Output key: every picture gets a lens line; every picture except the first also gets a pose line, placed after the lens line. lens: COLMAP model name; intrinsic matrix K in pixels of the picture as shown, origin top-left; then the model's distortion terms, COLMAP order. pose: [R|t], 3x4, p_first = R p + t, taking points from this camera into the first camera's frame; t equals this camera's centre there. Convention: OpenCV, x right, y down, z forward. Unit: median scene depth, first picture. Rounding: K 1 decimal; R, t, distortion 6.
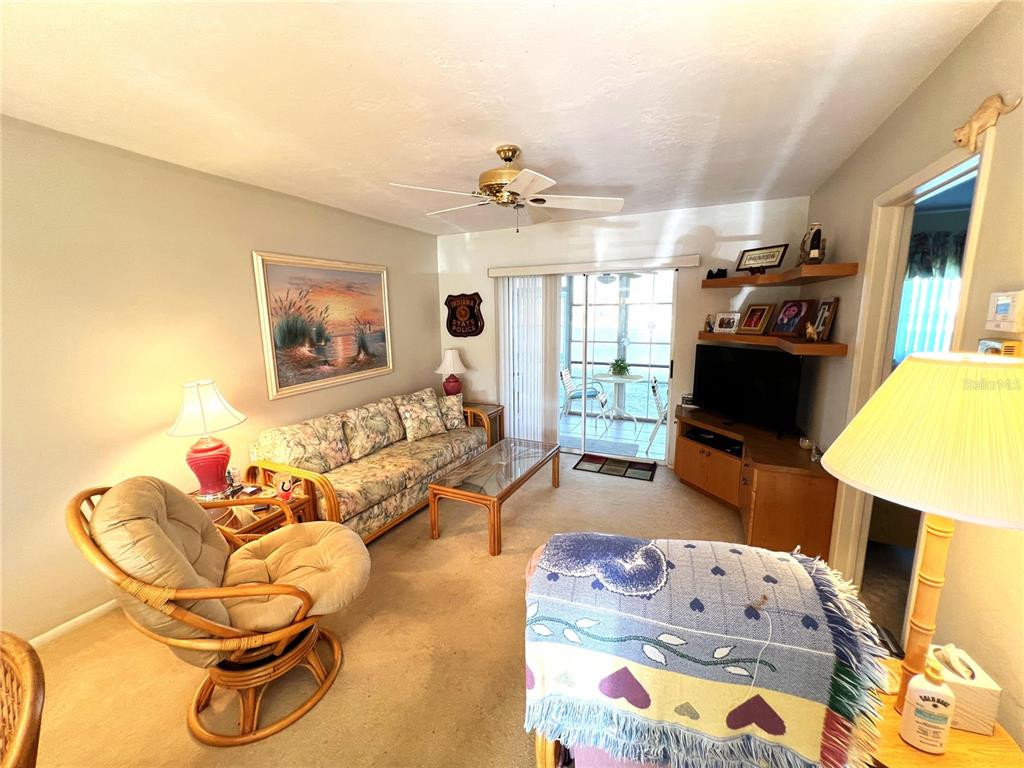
lens RADIAL K [[412.6, 0, 512.7], [0, 412.6, 380.3], [0, 0, 1]] dist [0.000715, -0.000096]
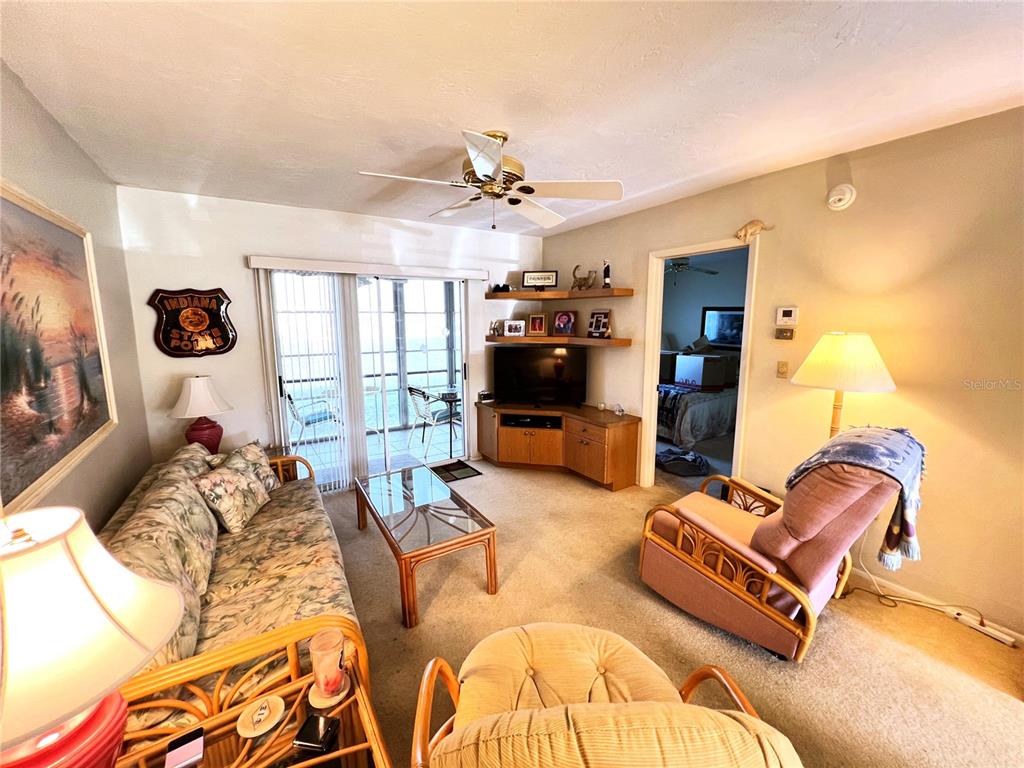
lens RADIAL K [[408.3, 0, 510.1], [0, 408.3, 379.8], [0, 0, 1]] dist [-0.002833, 0.000681]
pose [[0.538227, -0.114089, 0.835042, -0.490868], [0.138343, 0.989316, 0.045997, -0.040228], [-0.831368, 0.090766, 0.548260, 0.324132]]
